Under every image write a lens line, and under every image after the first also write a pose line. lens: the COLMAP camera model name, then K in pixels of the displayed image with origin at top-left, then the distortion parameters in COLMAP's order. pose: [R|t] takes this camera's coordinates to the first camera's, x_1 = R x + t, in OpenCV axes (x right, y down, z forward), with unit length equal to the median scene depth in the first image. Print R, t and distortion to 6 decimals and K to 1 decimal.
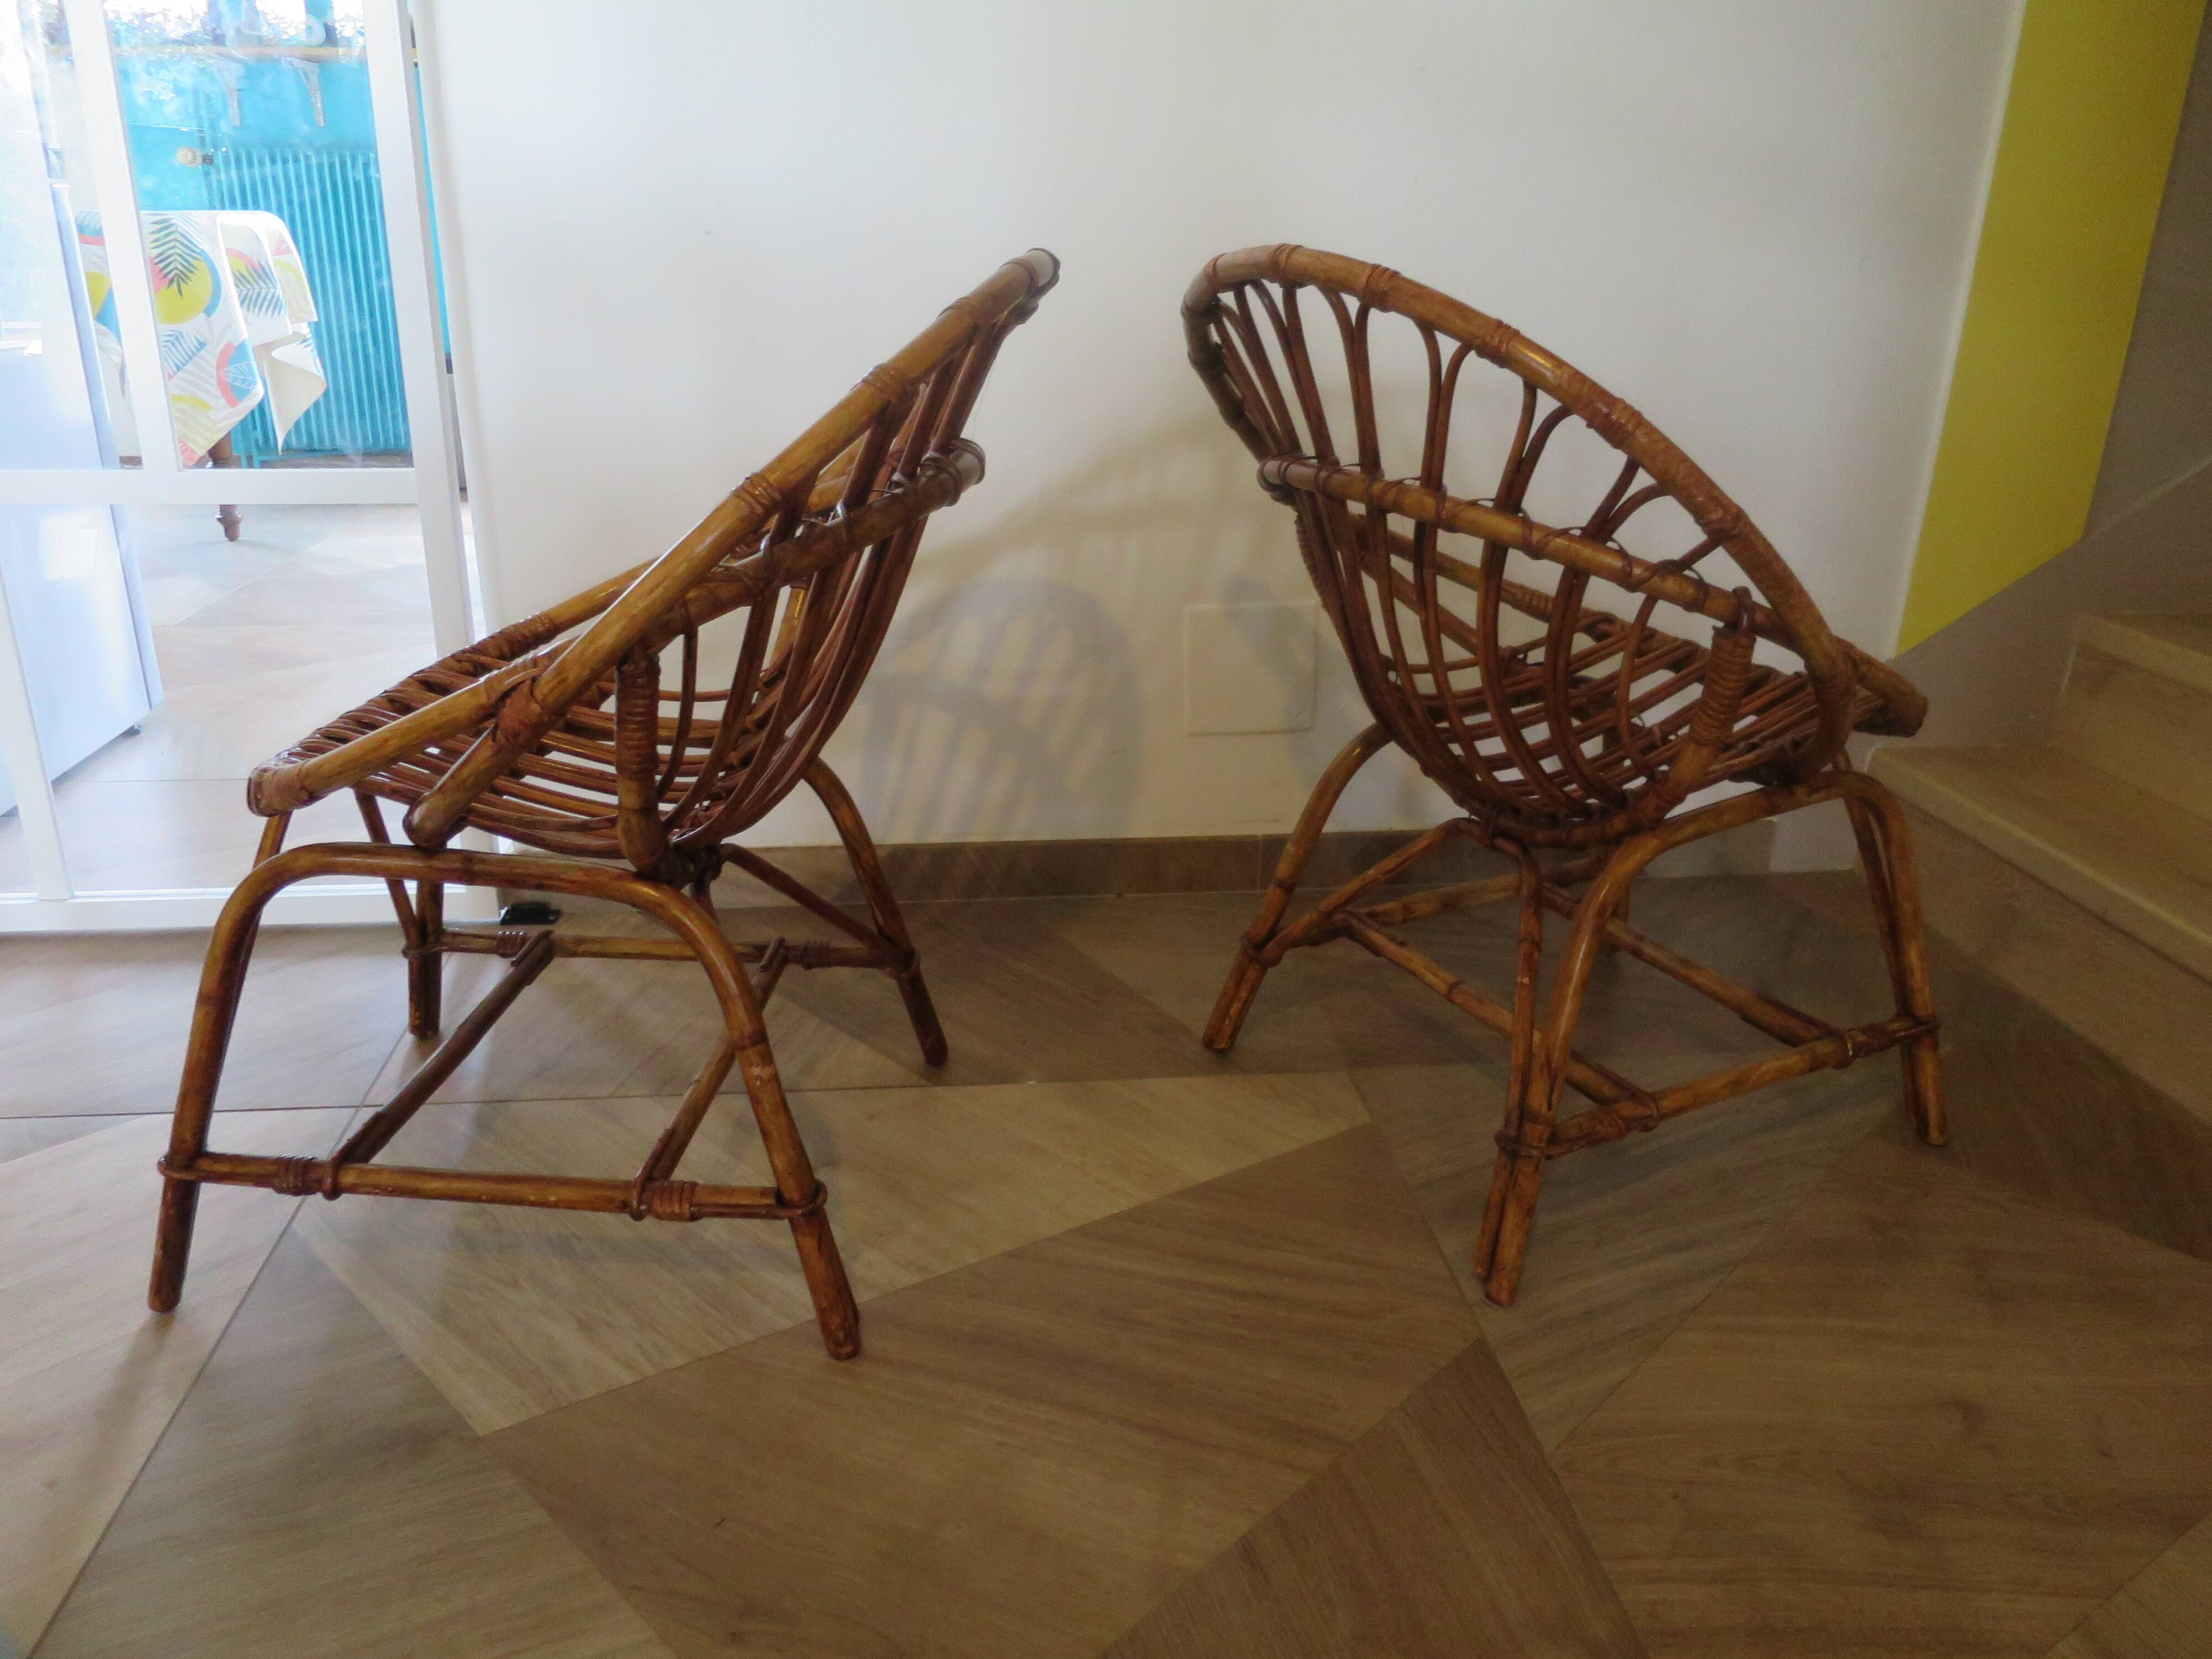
lens RADIAL K [[1572.0, 0, 1132.5], [0, 1572.0, 835.3], [0, 0, 1]] dist [-0.029776, -0.000519]
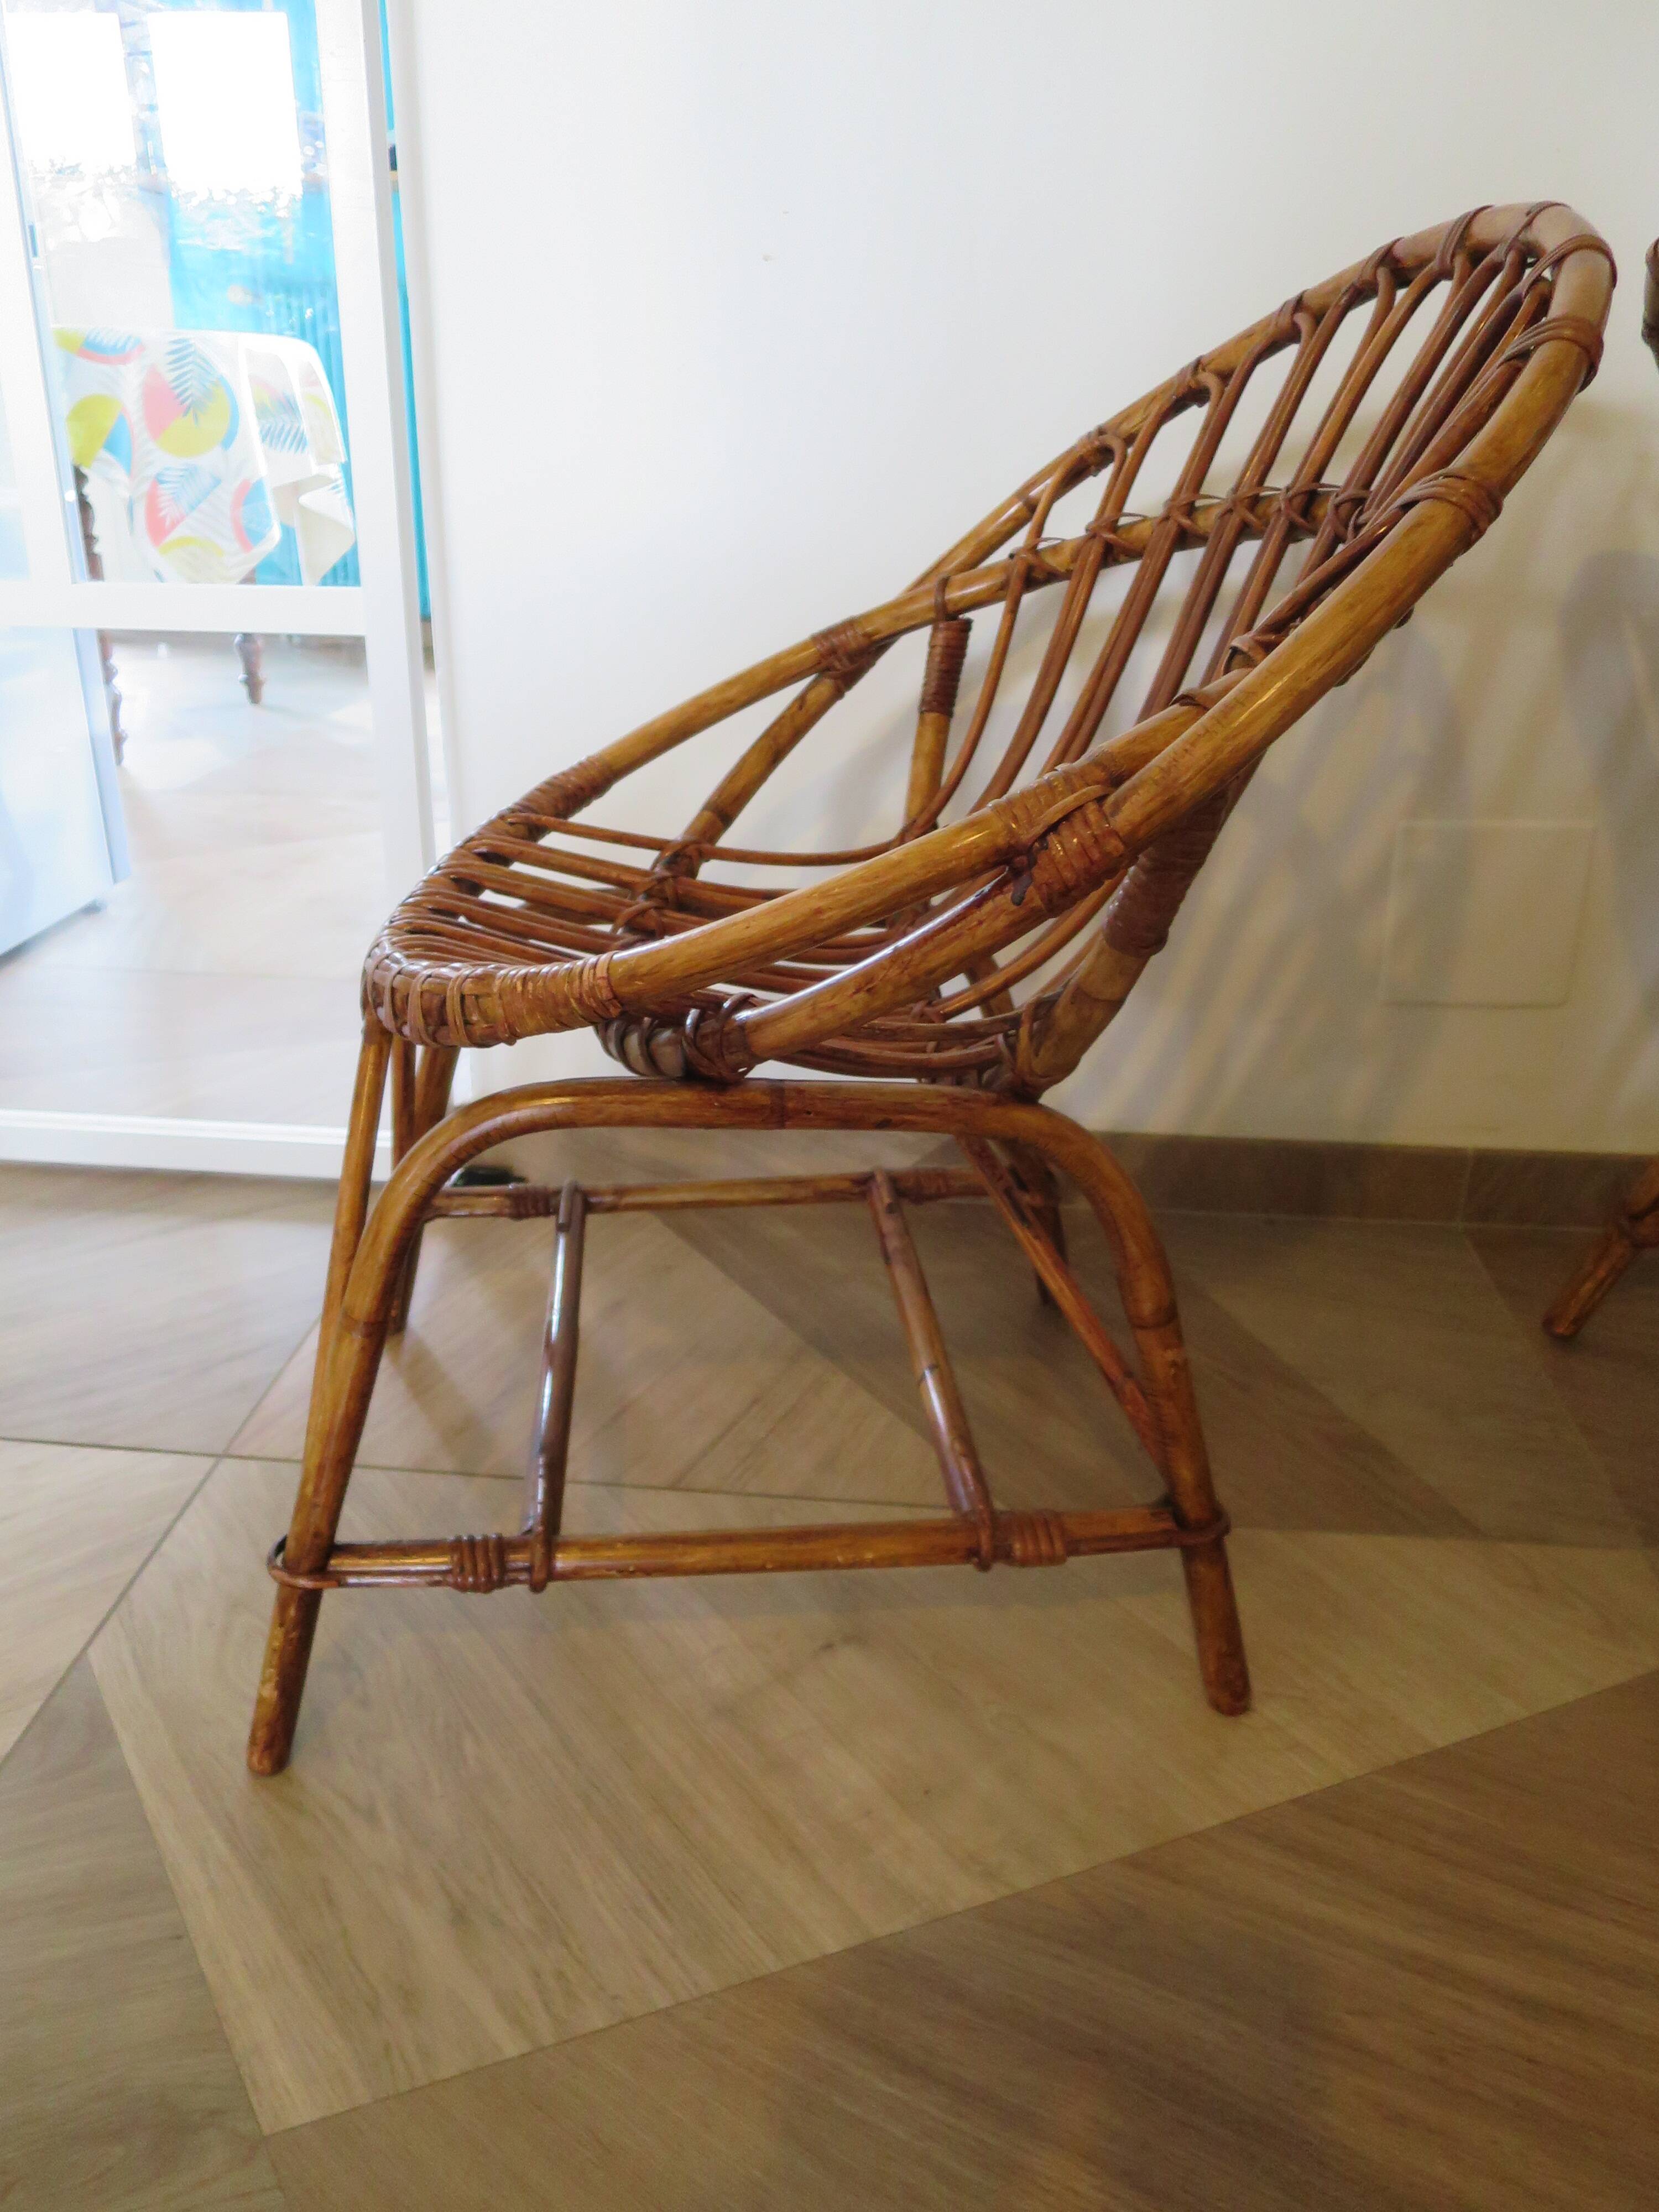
lens RADIAL K [[1597.6, 0, 882.4], [0, 1597.6, 1096.7], [0, 0, 1]] dist [-0.033162, -0.004660]
pose [[0.982799, 0.074515, -0.168980, -0.085947], [-0.069342, 0.996932, 0.036317, -0.044426], [0.171168, -0.023975, 0.984950, 0.352235]]
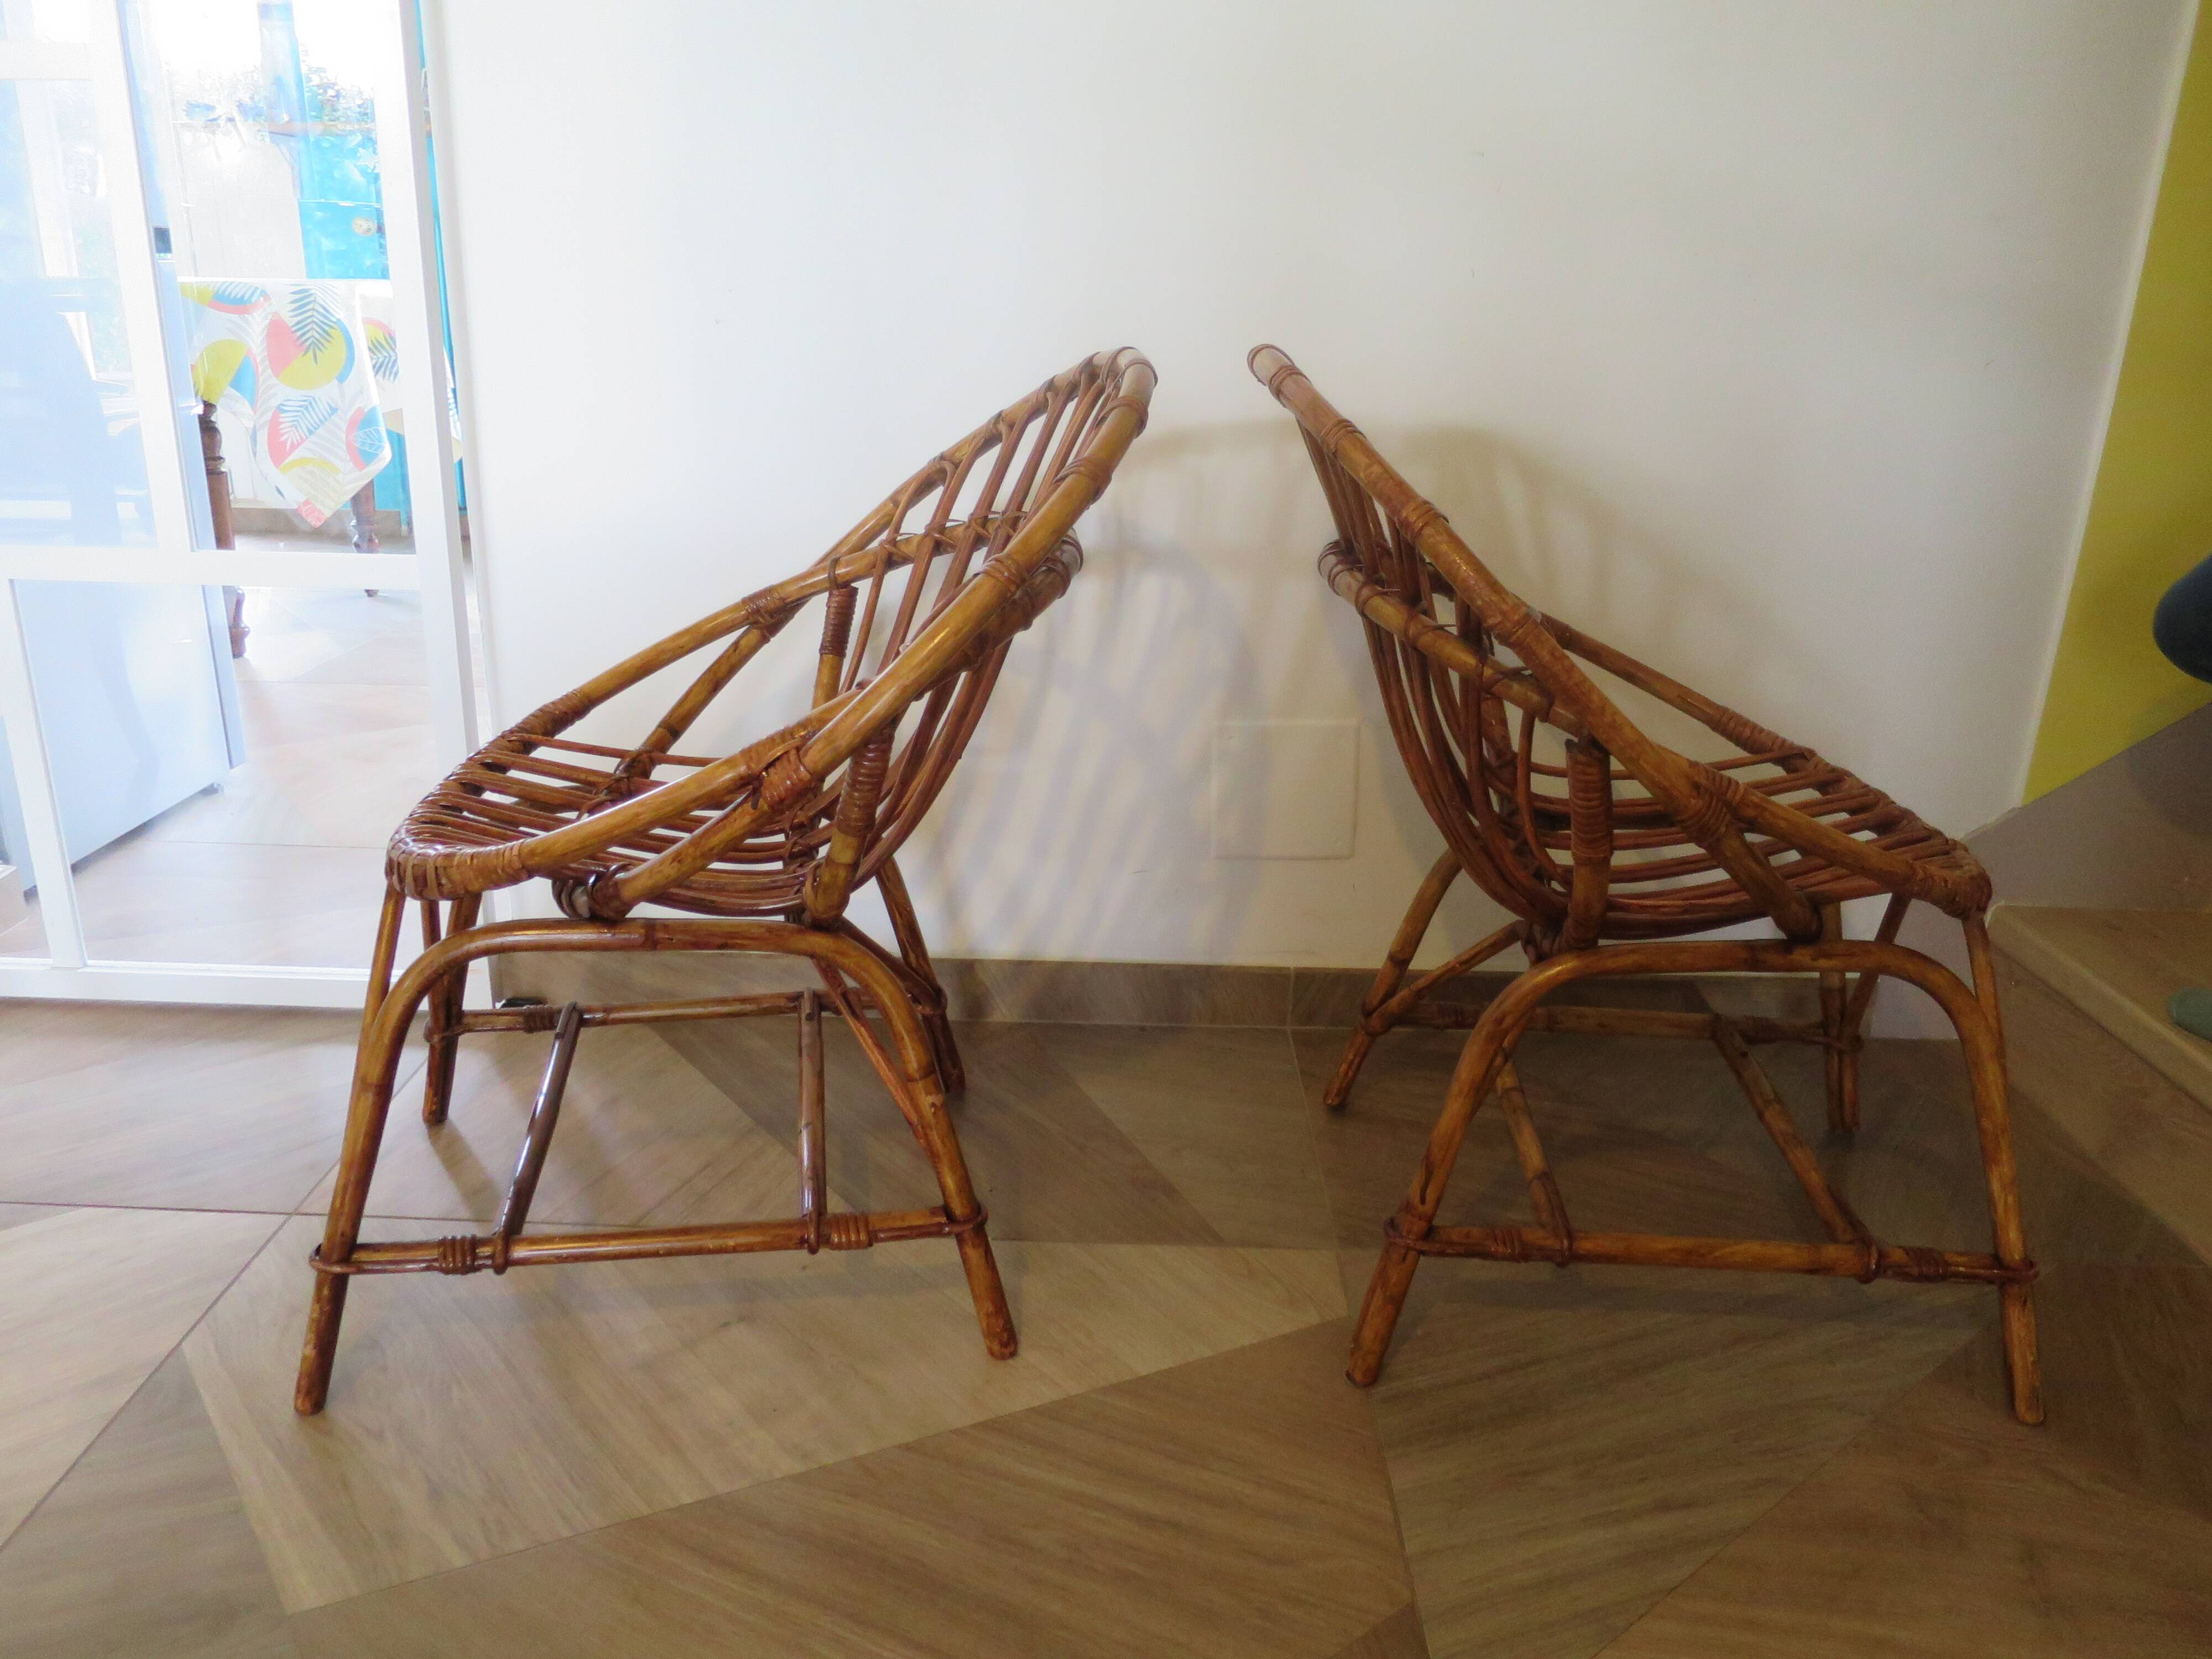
lens RADIAL K [[1589.4, 0, 1135.1], [0, 1589.4, 829.5], [0, 0, 1]] dist [-0.034164, 0.003699]
pose [[0.992831, 0.047316, -0.109762, 0.126588], [-0.052278, 0.997716, -0.042779, -0.052245], [0.107487, 0.048211, 0.993037, 0.084938]]
